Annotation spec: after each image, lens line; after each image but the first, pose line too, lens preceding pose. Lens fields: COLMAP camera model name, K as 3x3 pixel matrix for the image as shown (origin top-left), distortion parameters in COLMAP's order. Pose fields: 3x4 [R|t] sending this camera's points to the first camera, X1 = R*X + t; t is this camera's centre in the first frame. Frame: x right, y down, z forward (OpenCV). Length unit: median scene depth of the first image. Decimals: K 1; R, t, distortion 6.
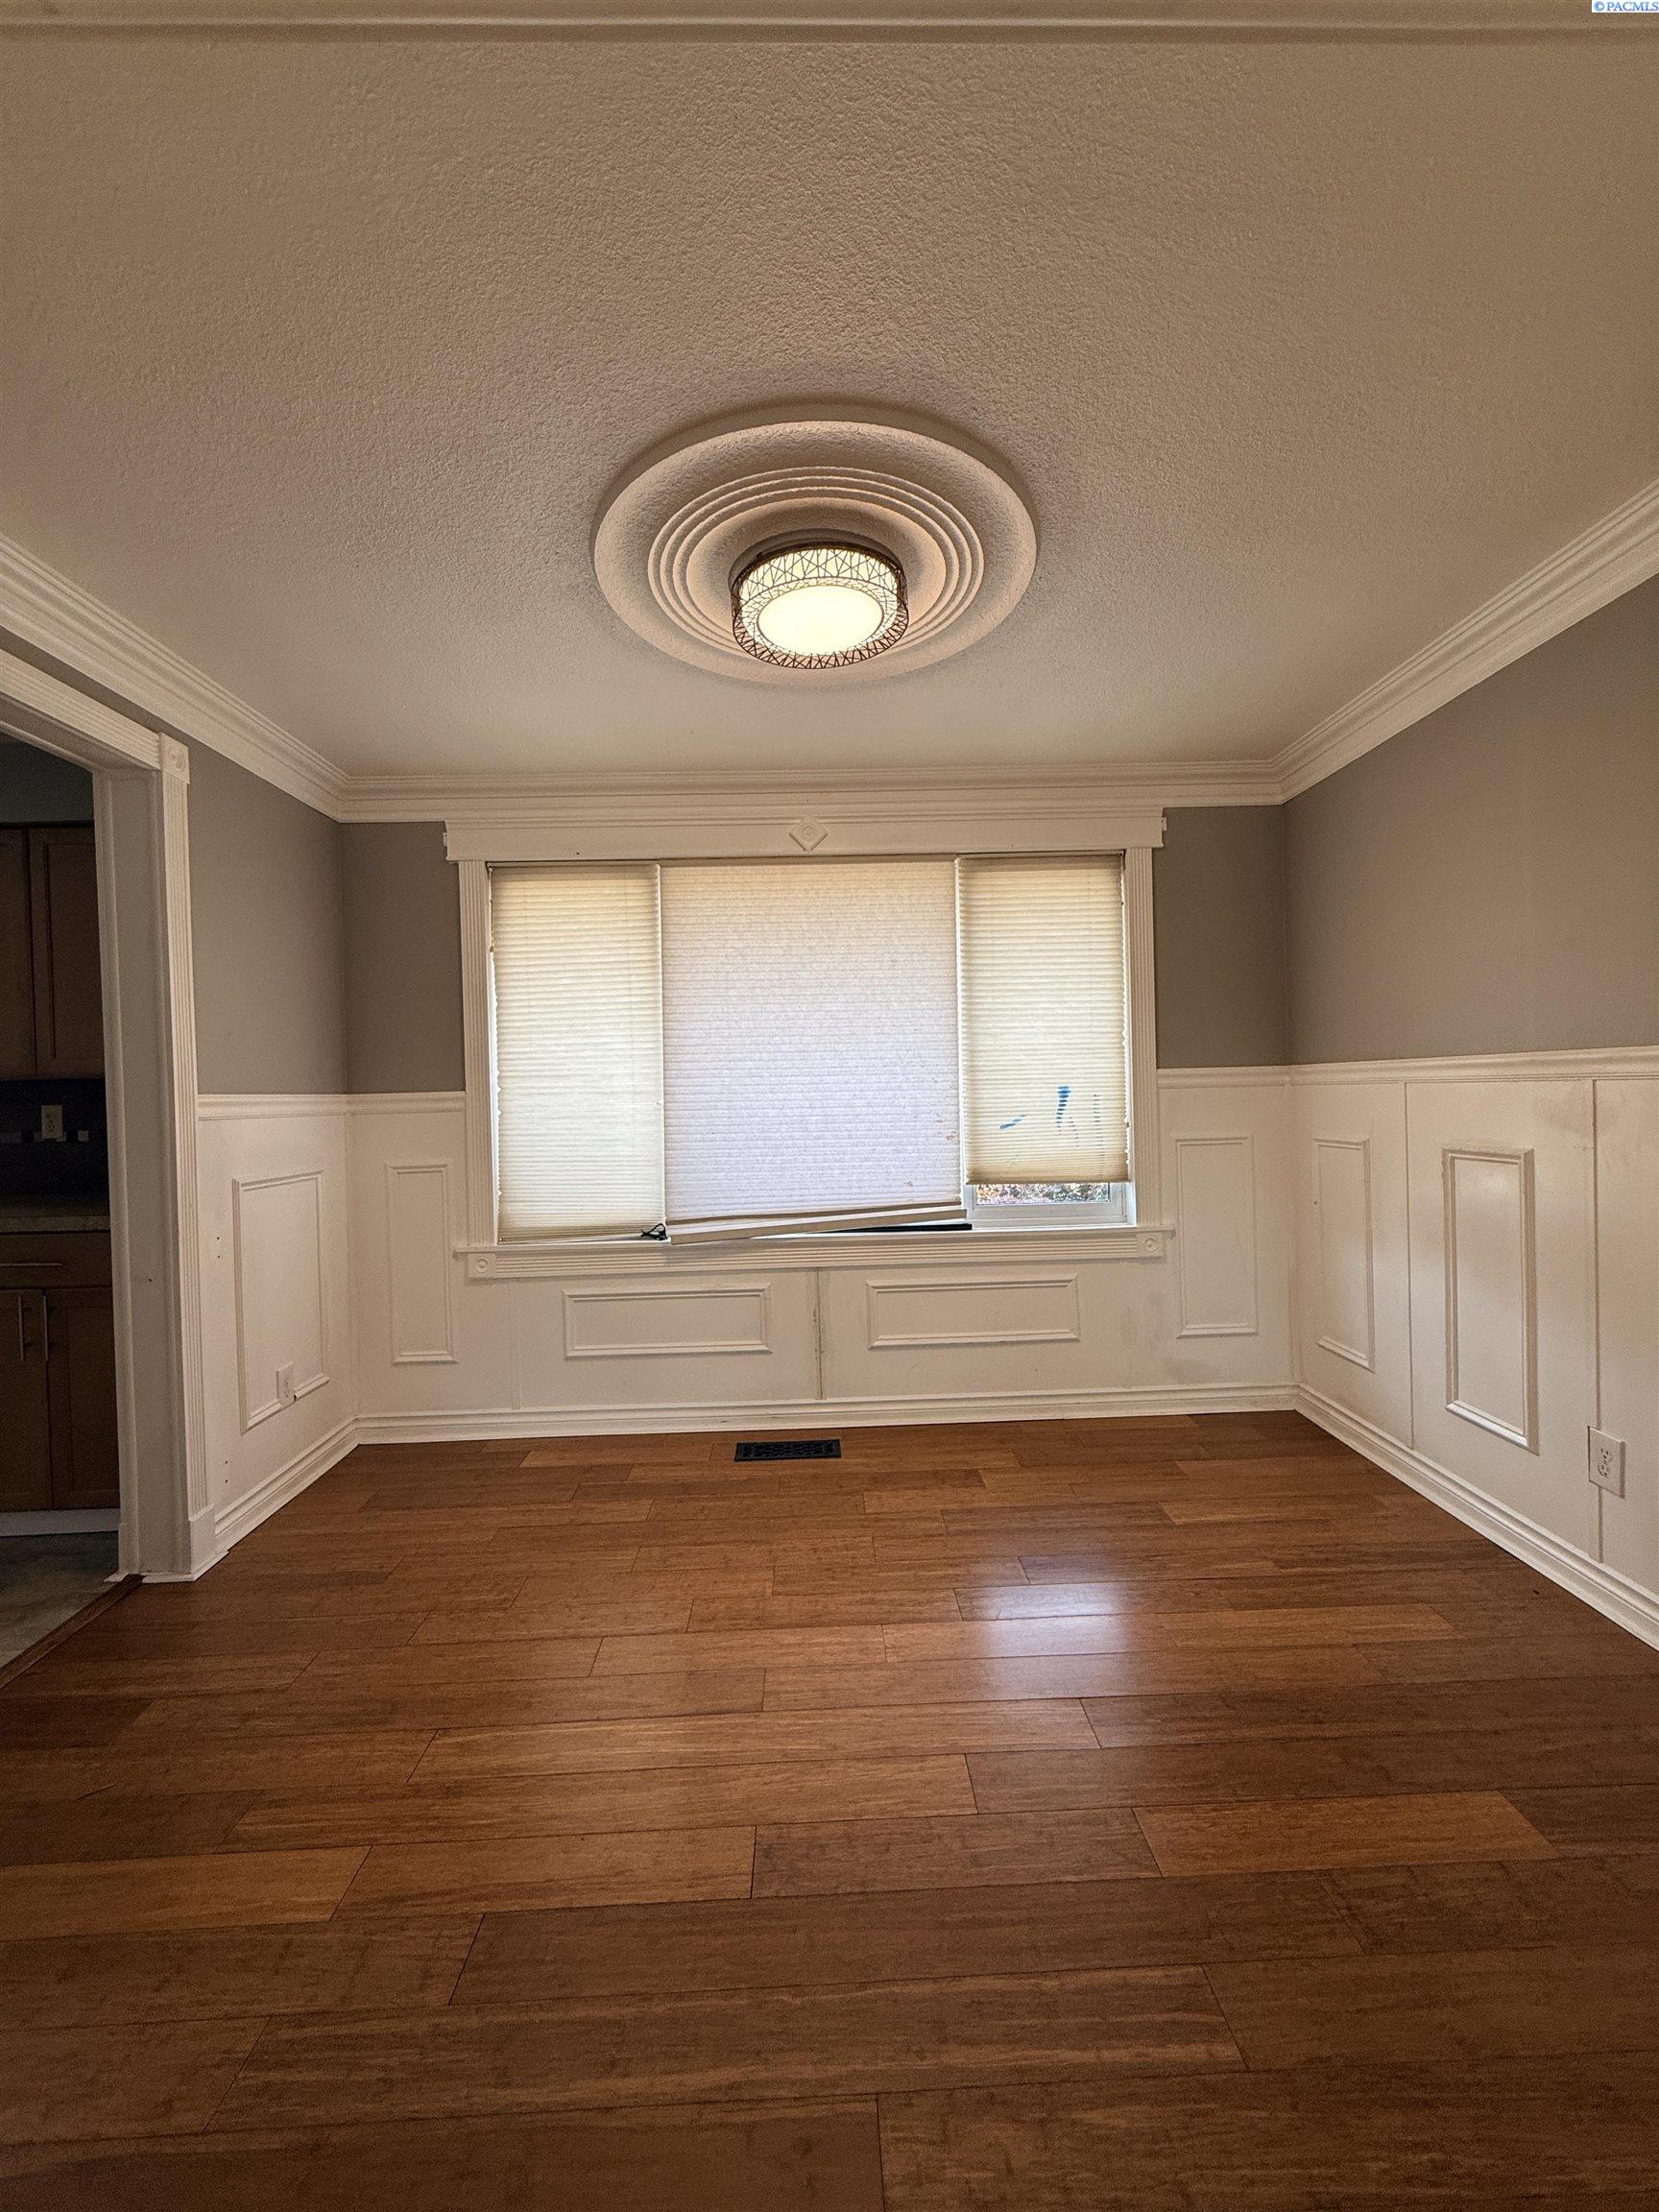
lens RADIAL K [[888.5, 0, 835.0], [0, 888.5, 1101.3], [0, 0, 1]] dist [0.000066, 0.000956]
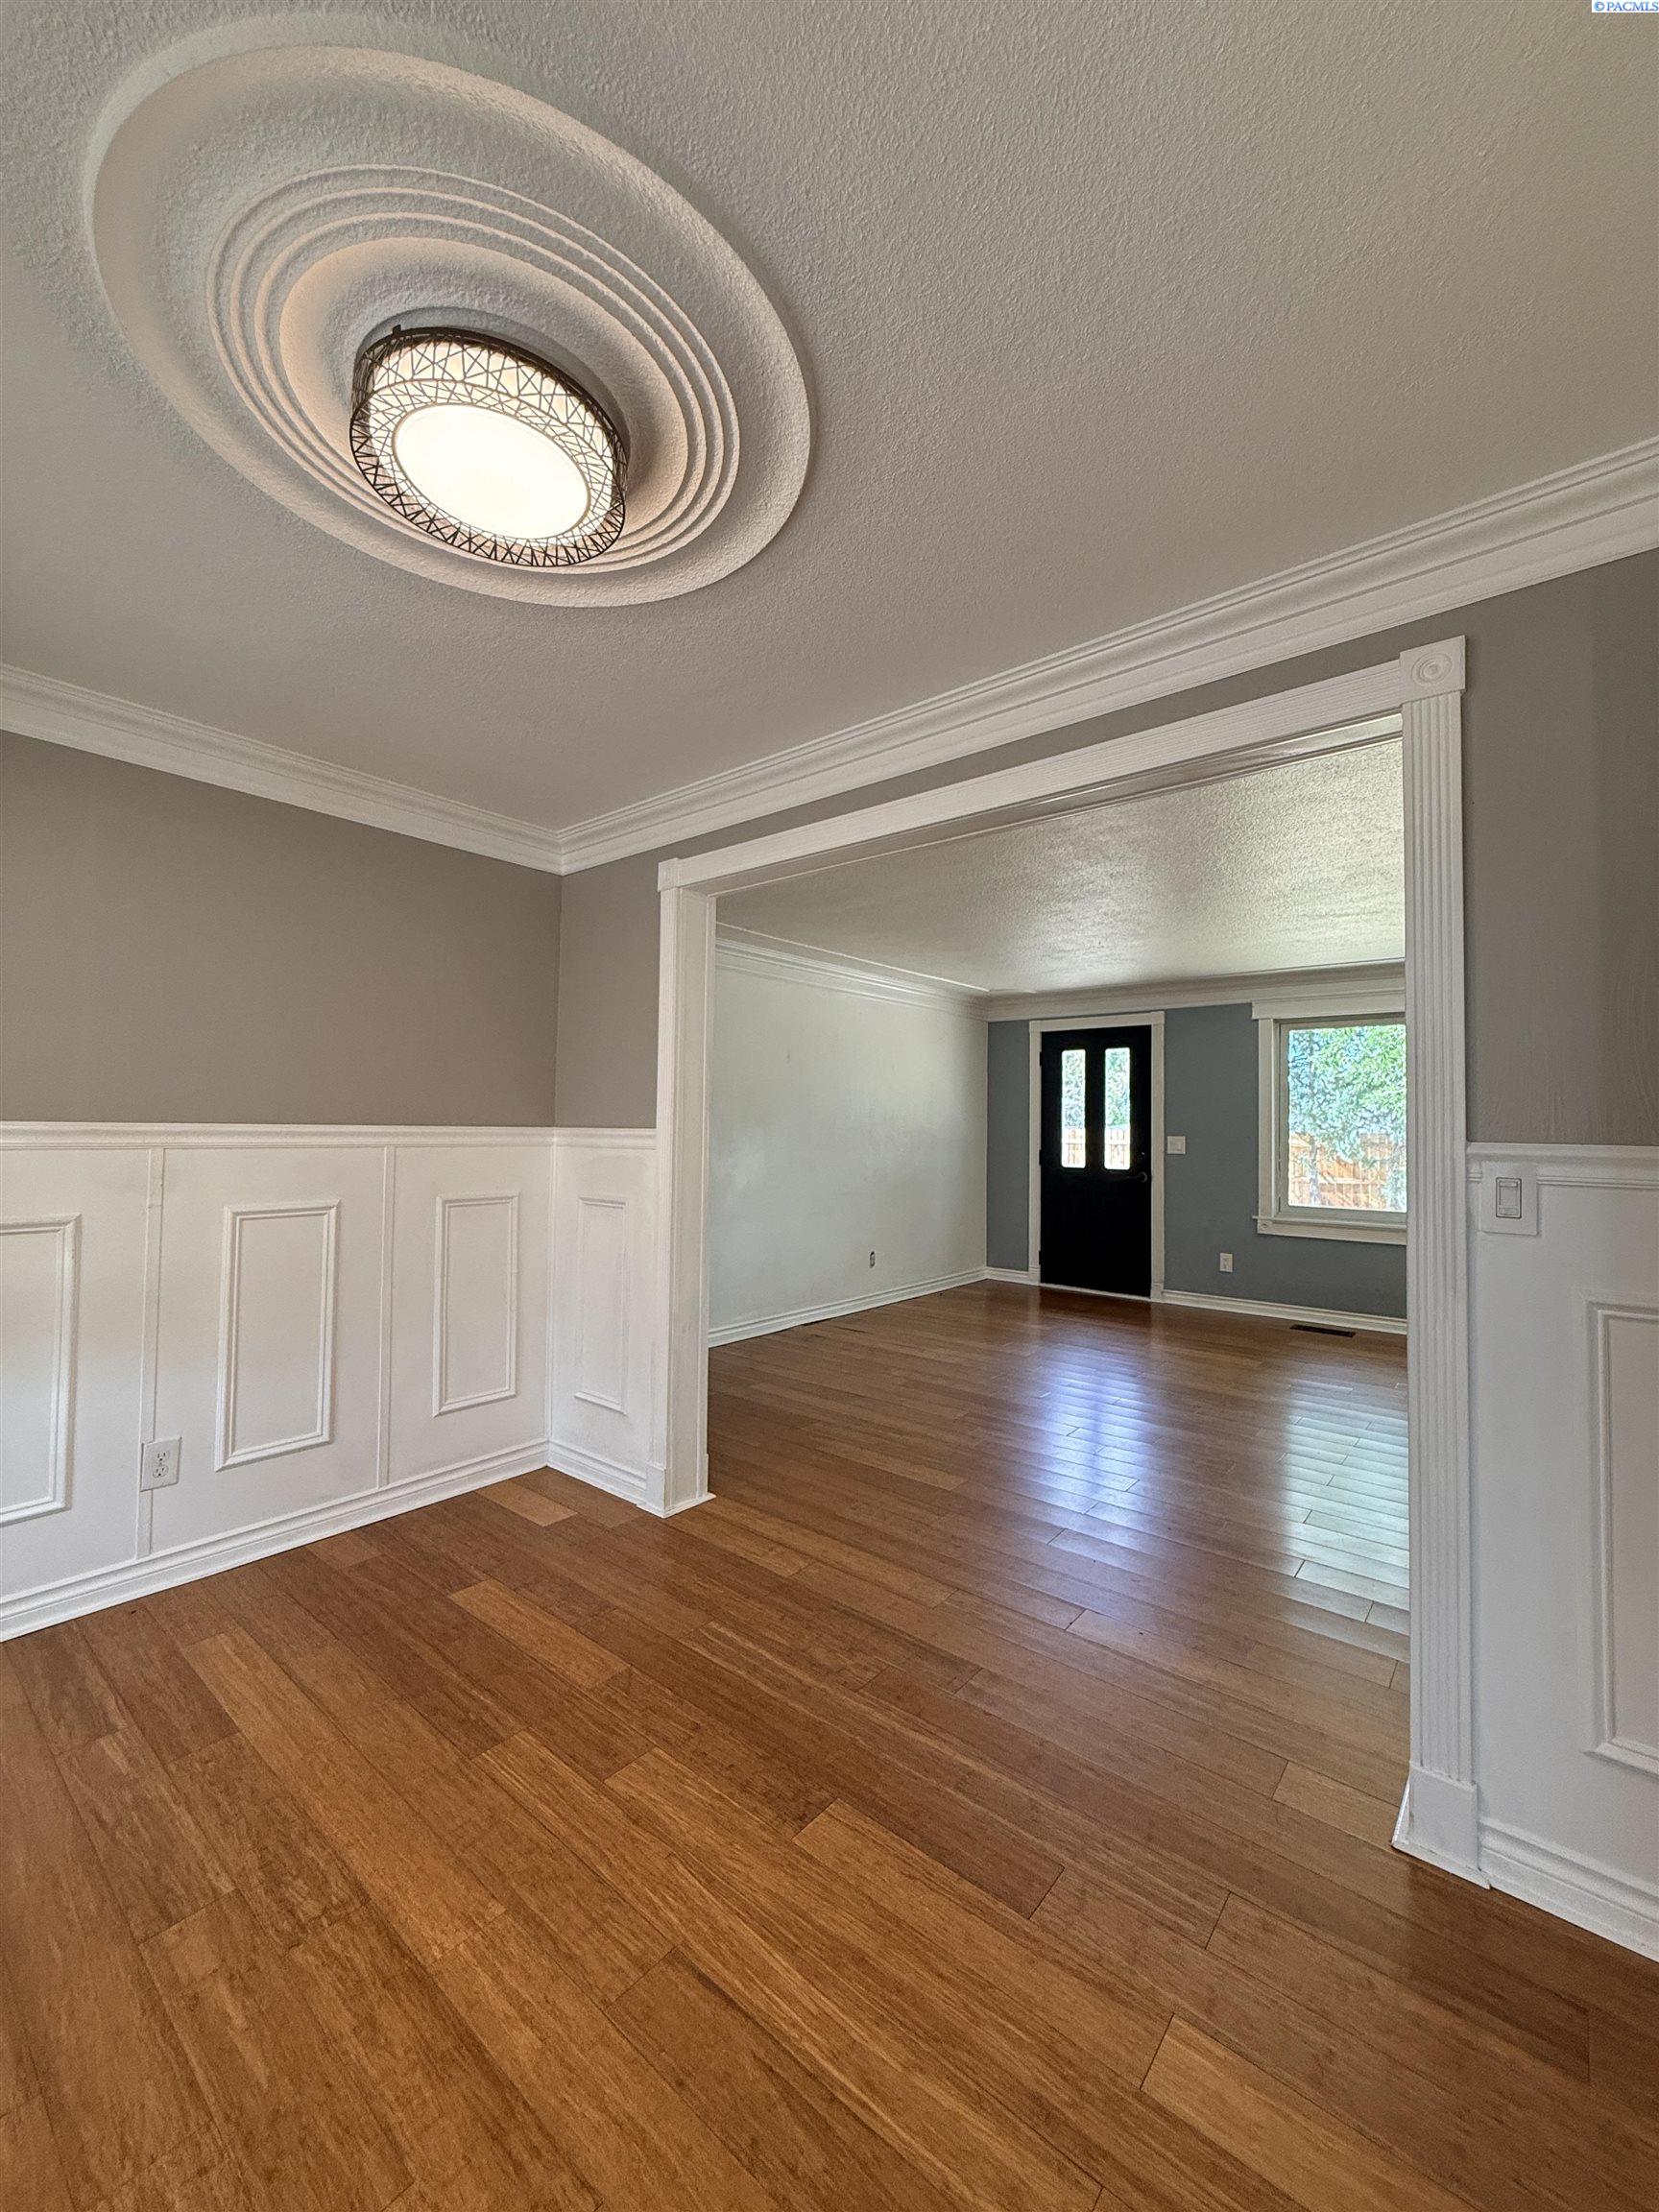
lens RADIAL K [[888.5, 0, 823.5], [0, 888.5, 1103.6], [0, 0, 1]] dist [0.000066, 0.000956]
pose [[-0.743918, 0.035816, 0.667311, -0.637120], [0.017454, 0.999263, -0.034175, -0.029005], [-0.668043, -0.013776, -0.743995, 1.309695]]
